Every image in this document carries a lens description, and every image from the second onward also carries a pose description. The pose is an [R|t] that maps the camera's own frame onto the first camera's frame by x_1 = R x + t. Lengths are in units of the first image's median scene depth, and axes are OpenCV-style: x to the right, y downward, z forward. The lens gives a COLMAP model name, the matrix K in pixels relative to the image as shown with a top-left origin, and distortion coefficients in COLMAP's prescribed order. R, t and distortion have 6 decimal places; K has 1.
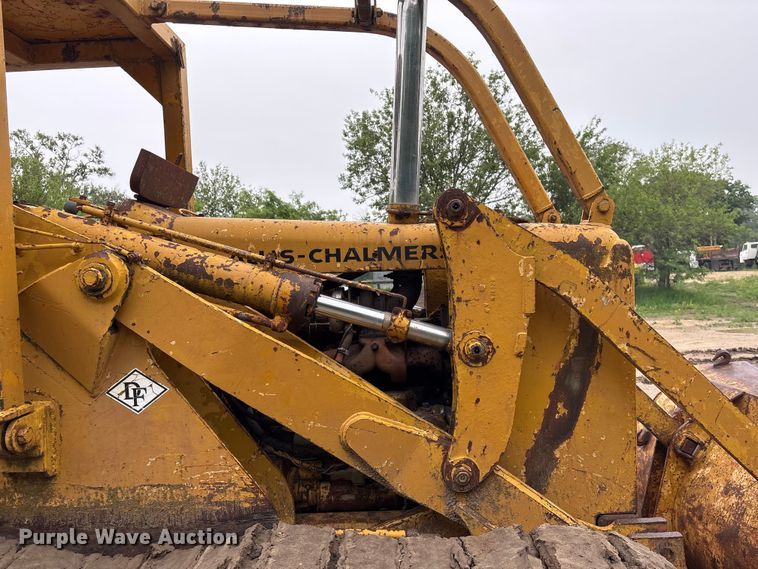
lens RADIAL K [[560.6, 0, 379.0], [0, 560.6, 284.5], [0, 0, 1]] dist [0.064785, -0.062283]
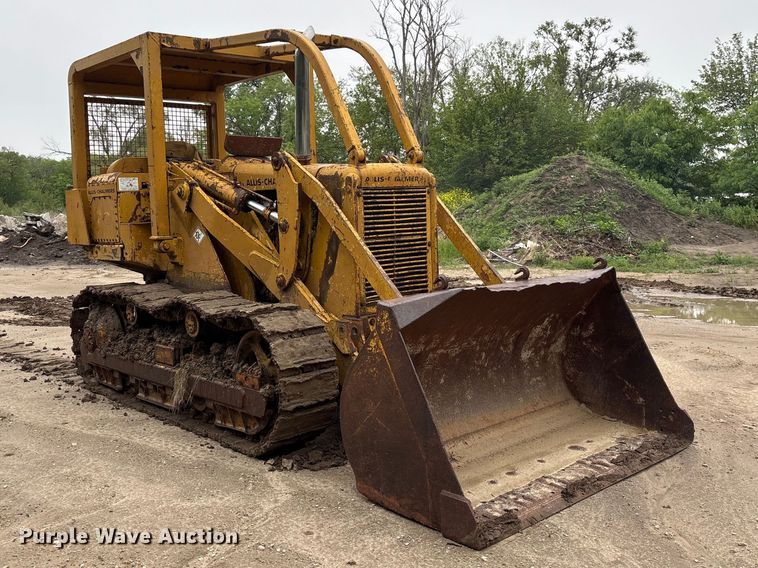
lens RADIAL K [[772.9, 0, 368.8], [0, 772.9, 249.2], [0, 0, 1]] dist [0.042280, -0.022820]
pose [[0.674996, 0.063222, -0.735108, 0.185243], [-0.017419, 0.997410, 0.069786, -0.000552], [0.737616, -0.034301, 0.674349, -0.055406]]
